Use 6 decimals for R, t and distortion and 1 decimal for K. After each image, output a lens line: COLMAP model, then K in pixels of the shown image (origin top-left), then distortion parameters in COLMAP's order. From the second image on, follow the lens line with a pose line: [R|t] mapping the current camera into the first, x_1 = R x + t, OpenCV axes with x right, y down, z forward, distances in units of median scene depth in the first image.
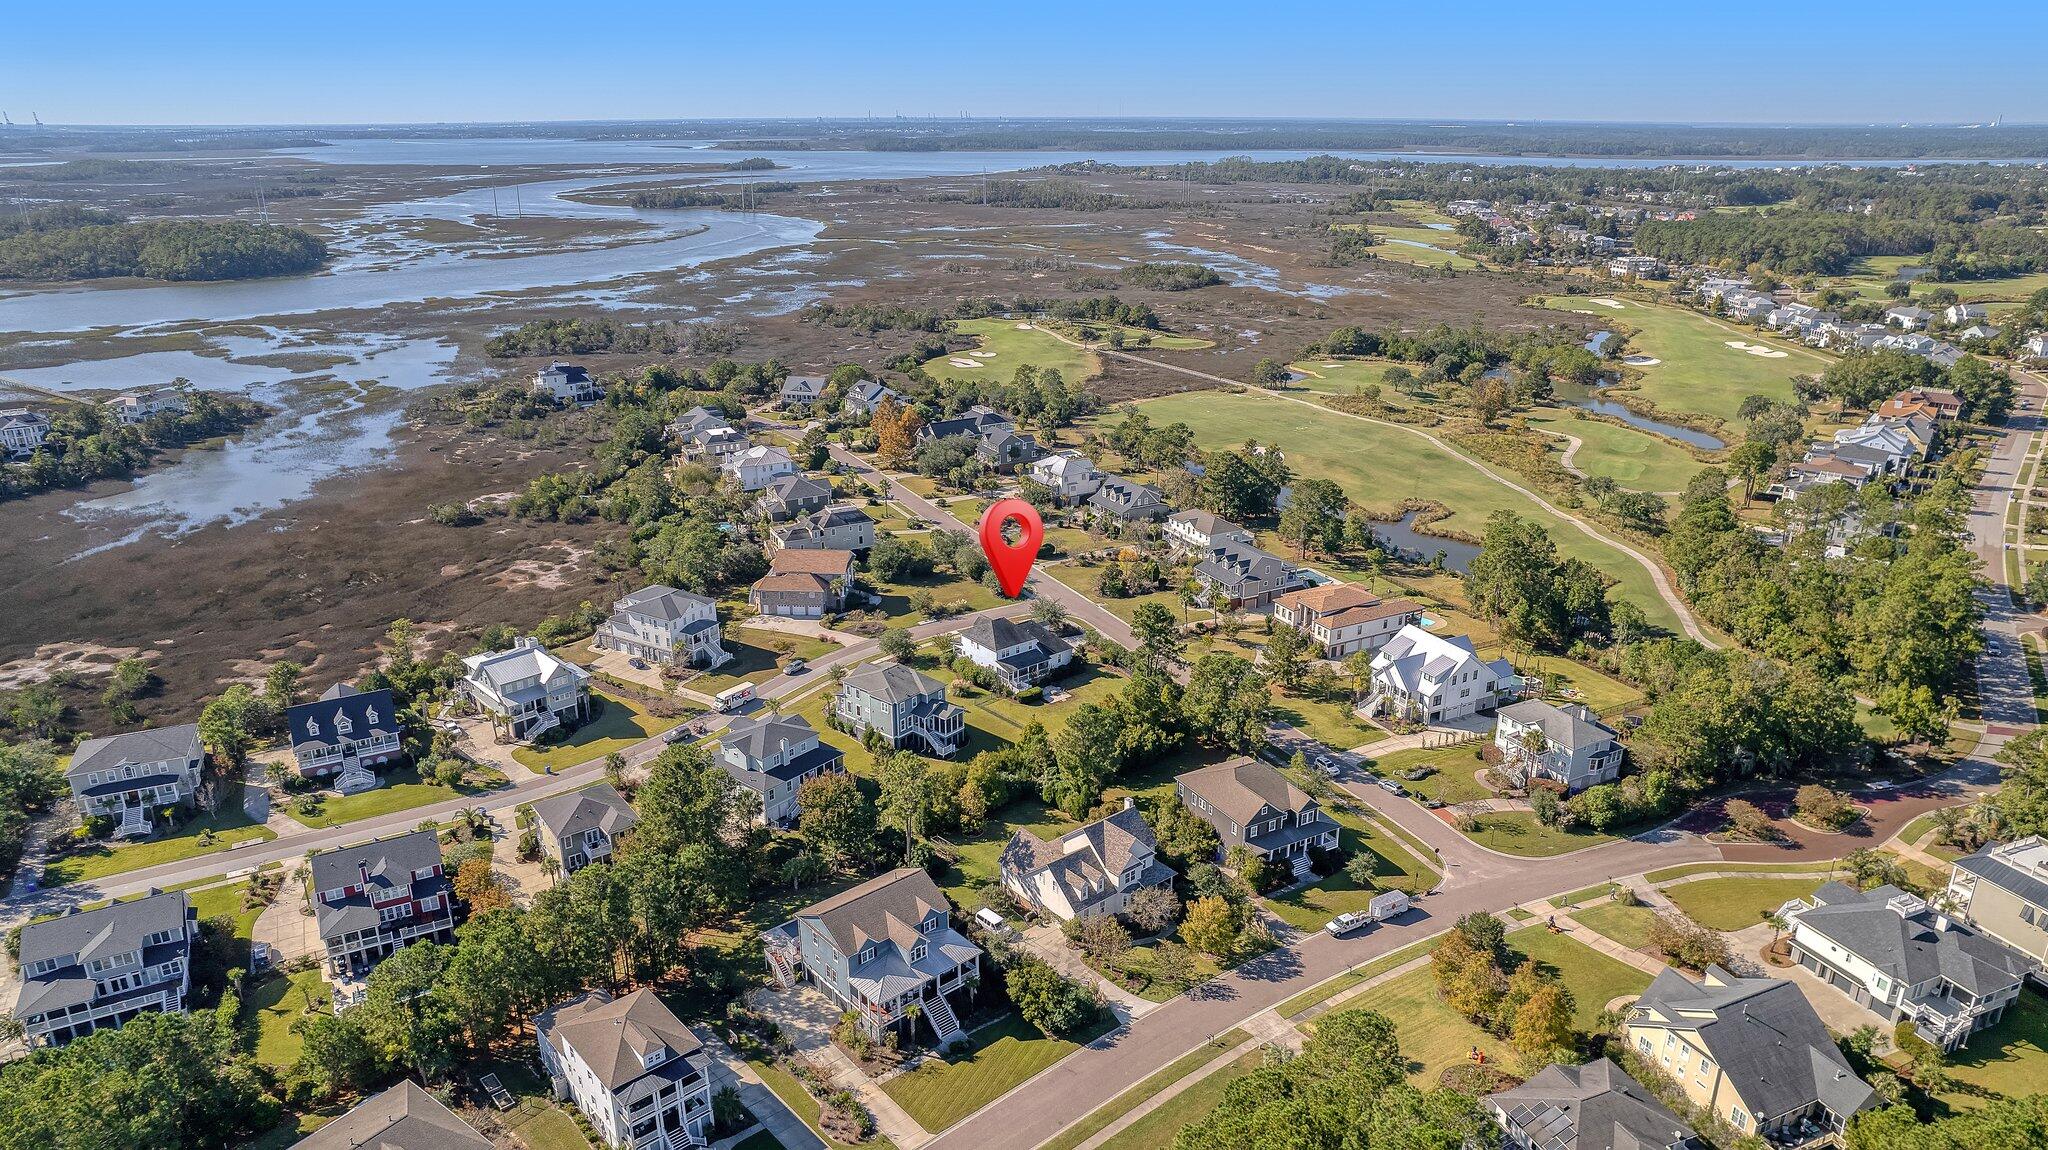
lens RADIAL K [[1373.5, 0, 1024.0], [0, 1373.5, 575.0], [0, 0, 1]] dist [-0.082523, 0.083389]
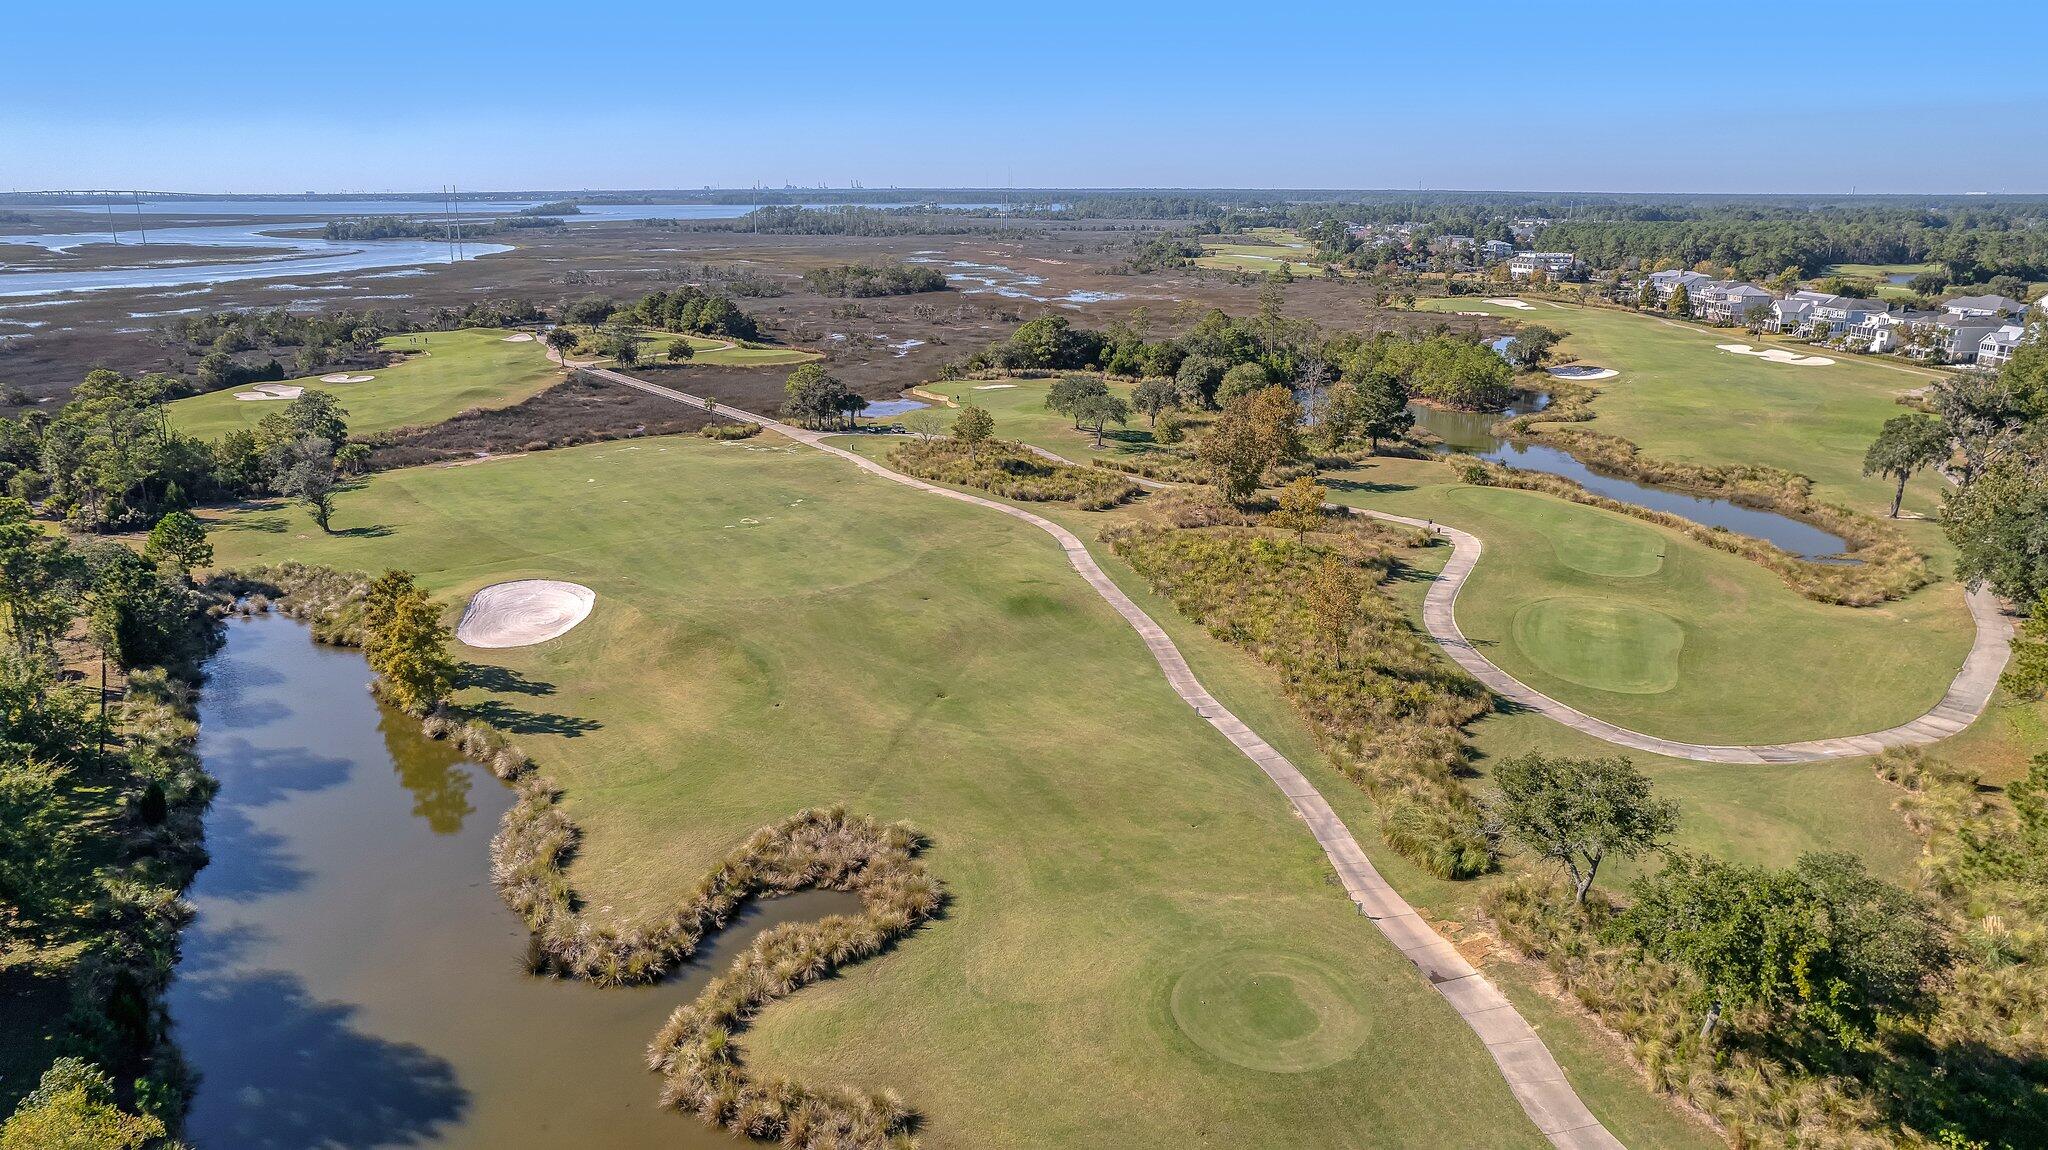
lens RADIAL K [[1319.9, 0, 1024.0], [0, 1319.9, 575.0], [0, 0, 1]] dist [-0.082277, 0.075018]
pose [[0.998350, -0.017743, 0.054620, 0.360405], [0.020289, 0.998717, -0.046408, -0.102730], [-0.053726, 0.047440, 0.997428, 0.880782]]
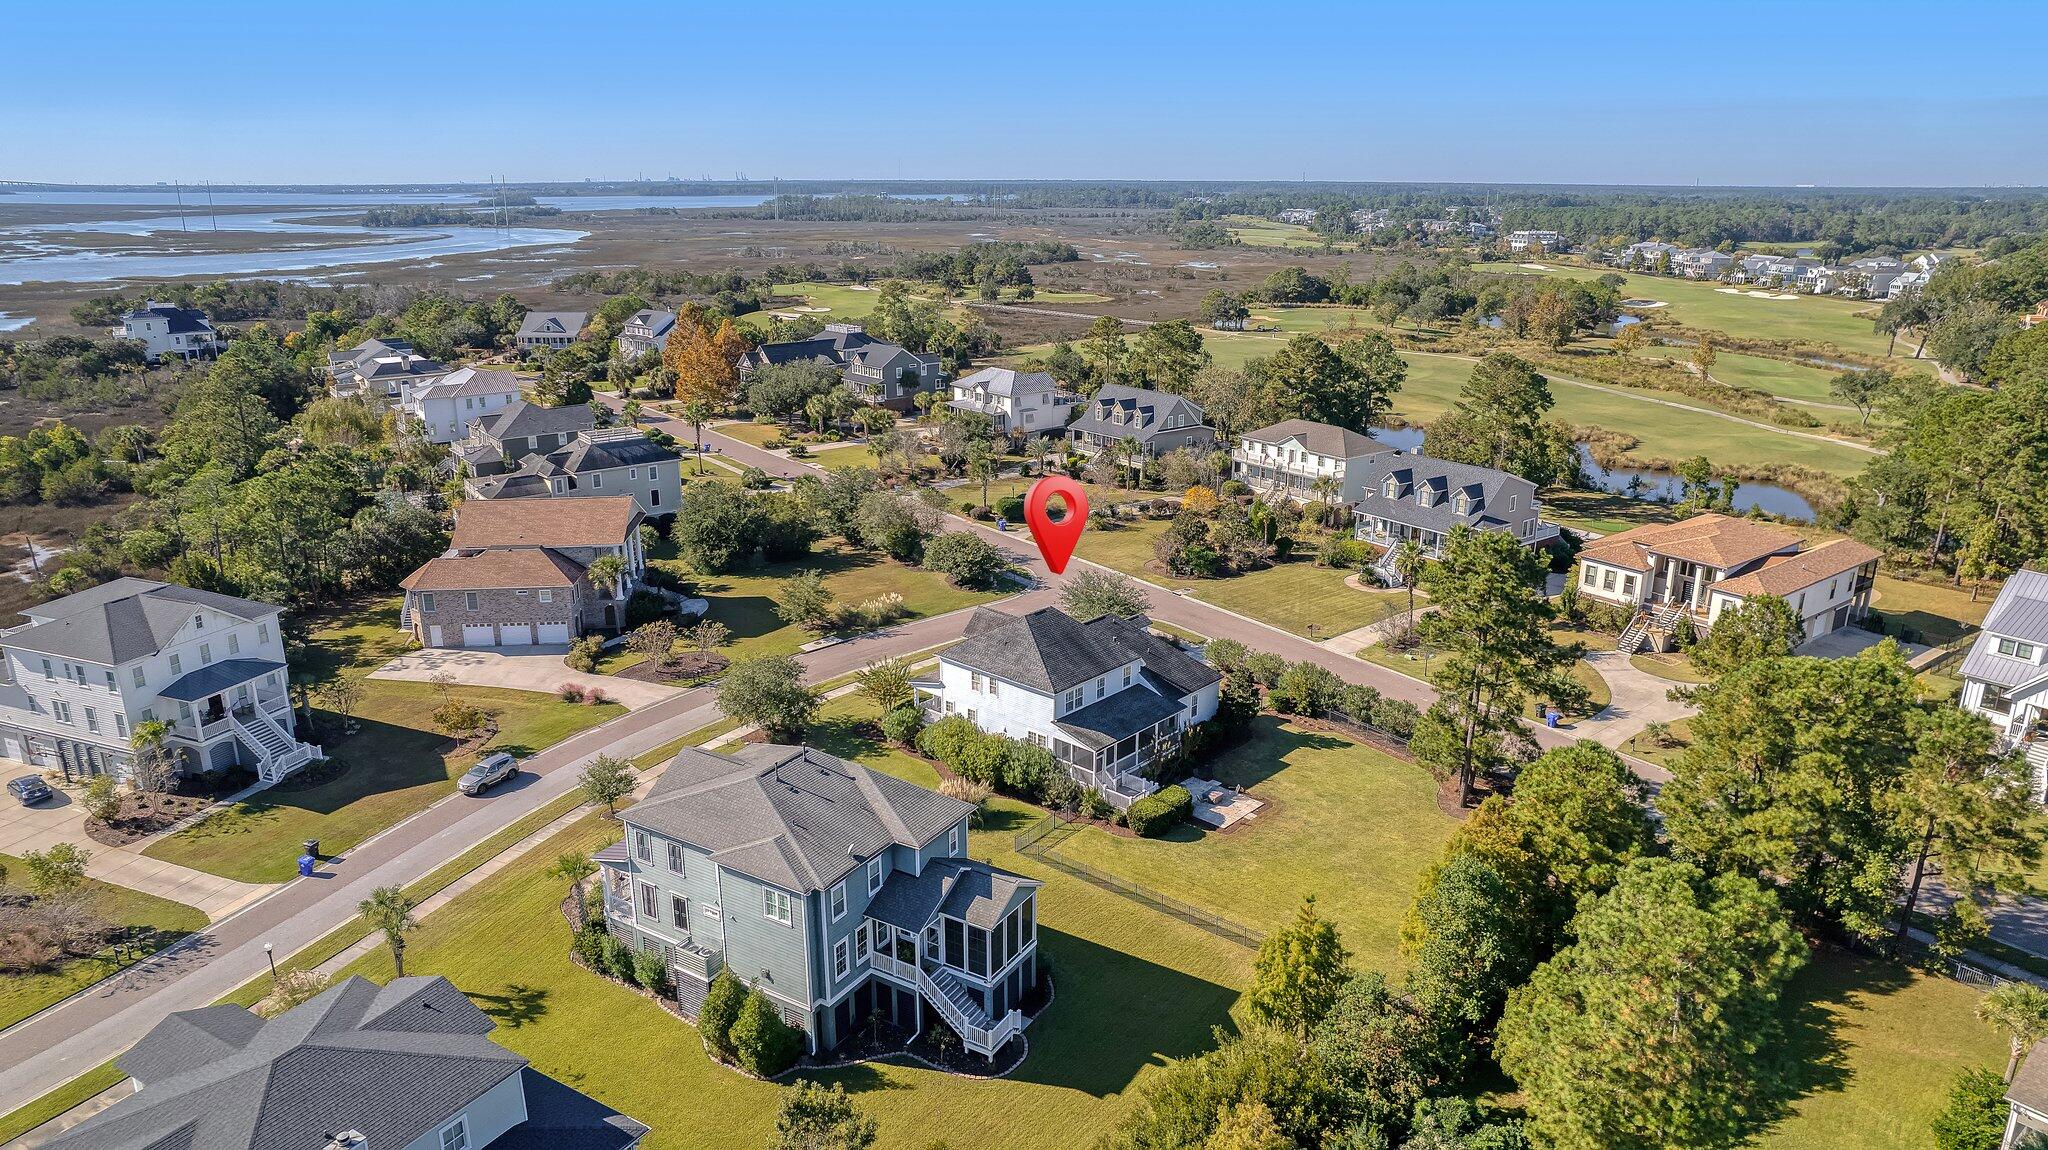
lens RADIAL K [[1353.6, 0, 1024.0], [0, 1353.6, 575.0], [0, 0, 1]] dist [-0.081327, 0.065085]
pose [[0.986933, -0.045866, 0.154468, -0.064485], [0.053263, 0.997606, -0.044097, 0.030754], [-0.152075, 0.051748, 0.987013, 0.506888]]
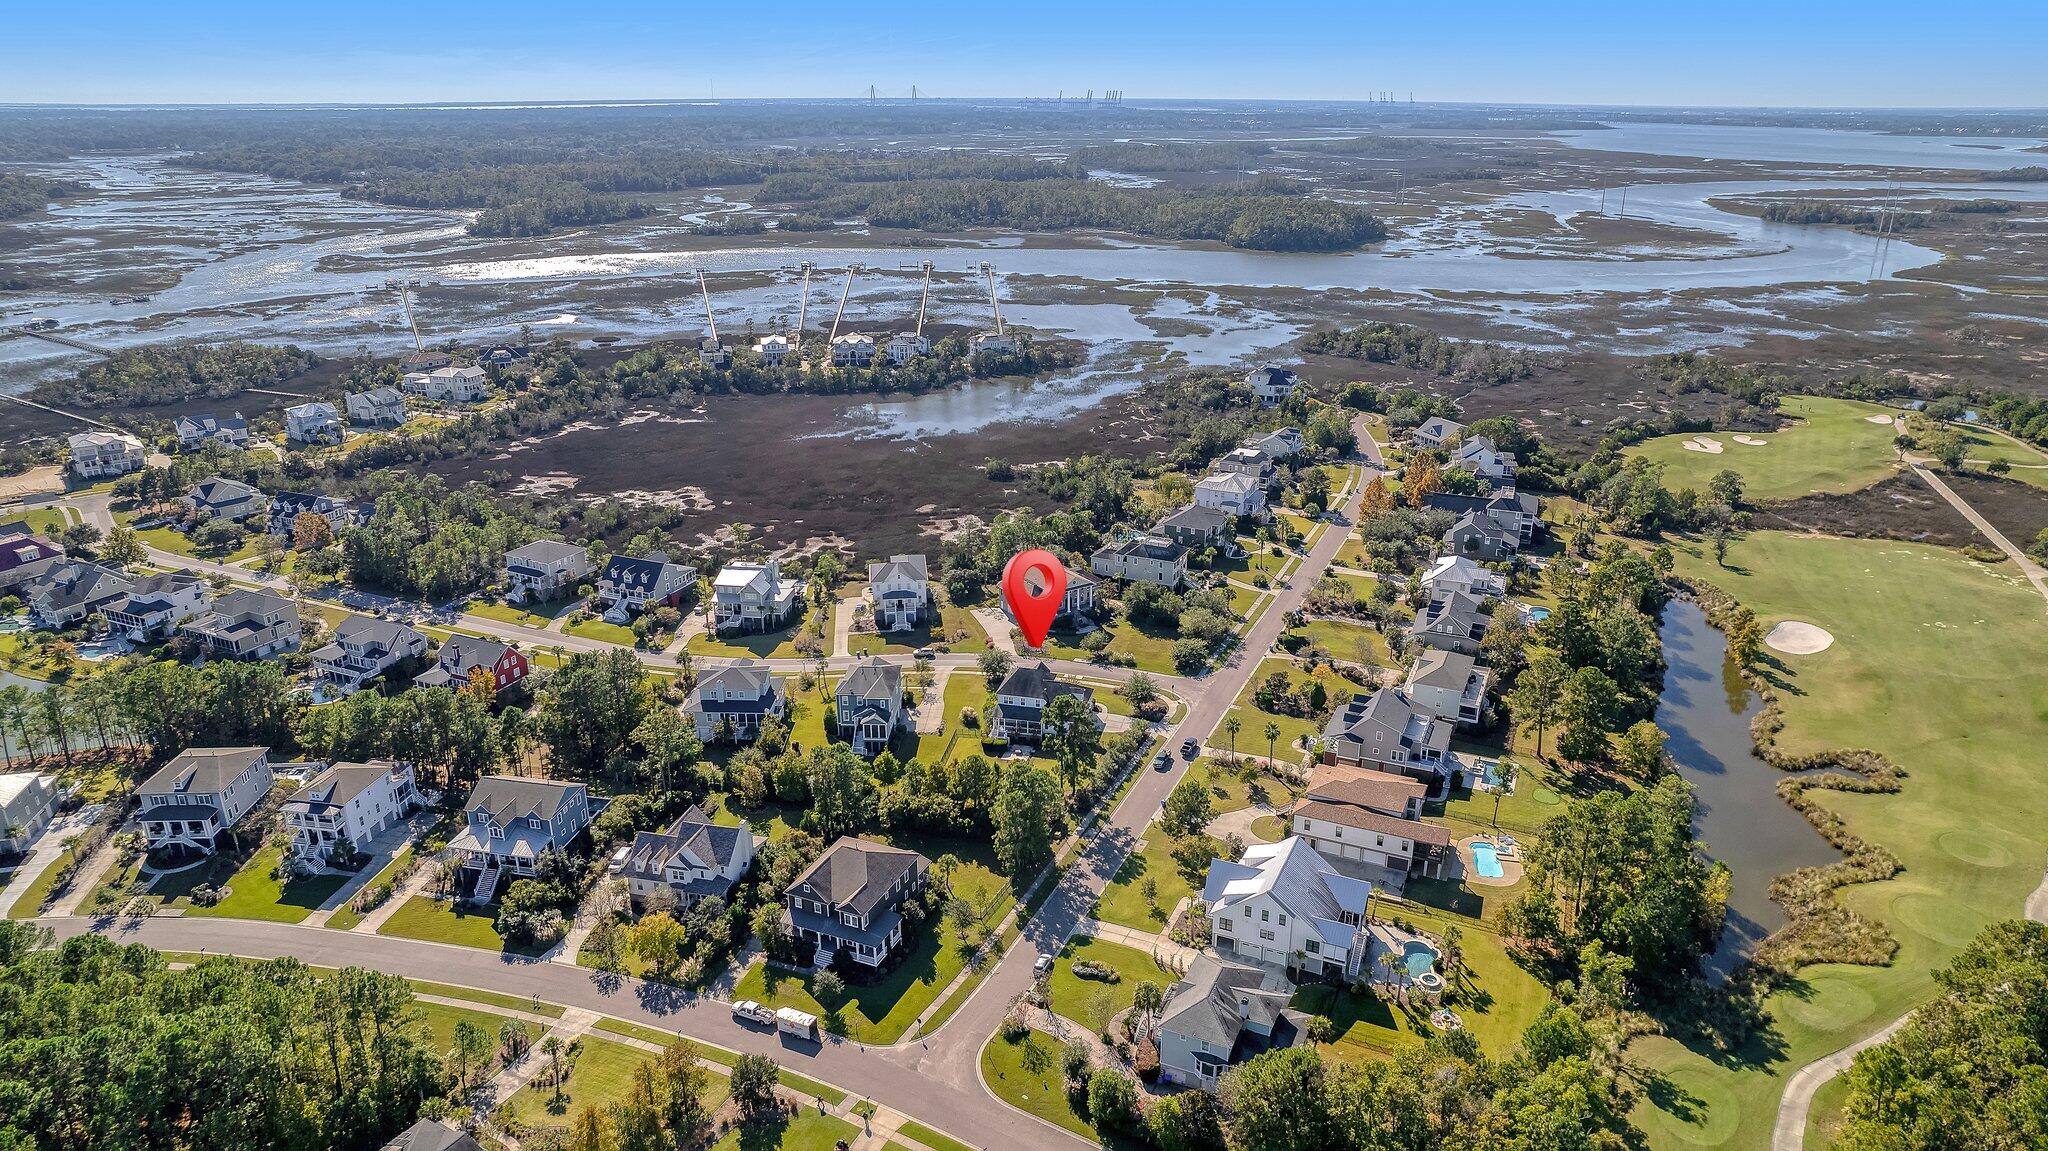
lens RADIAL K [[1319.9, 0, 1024.0], [0, 1319.9, 575.5], [0, 0, 1]] dist [-0.082277, 0.075018]
pose [[0.604926, 0.281568, -0.744838, 0.570589], [-0.260714, 0.953872, 0.148848, -0.149438], [0.752391, 0.104148, 0.650431, 0.267746]]
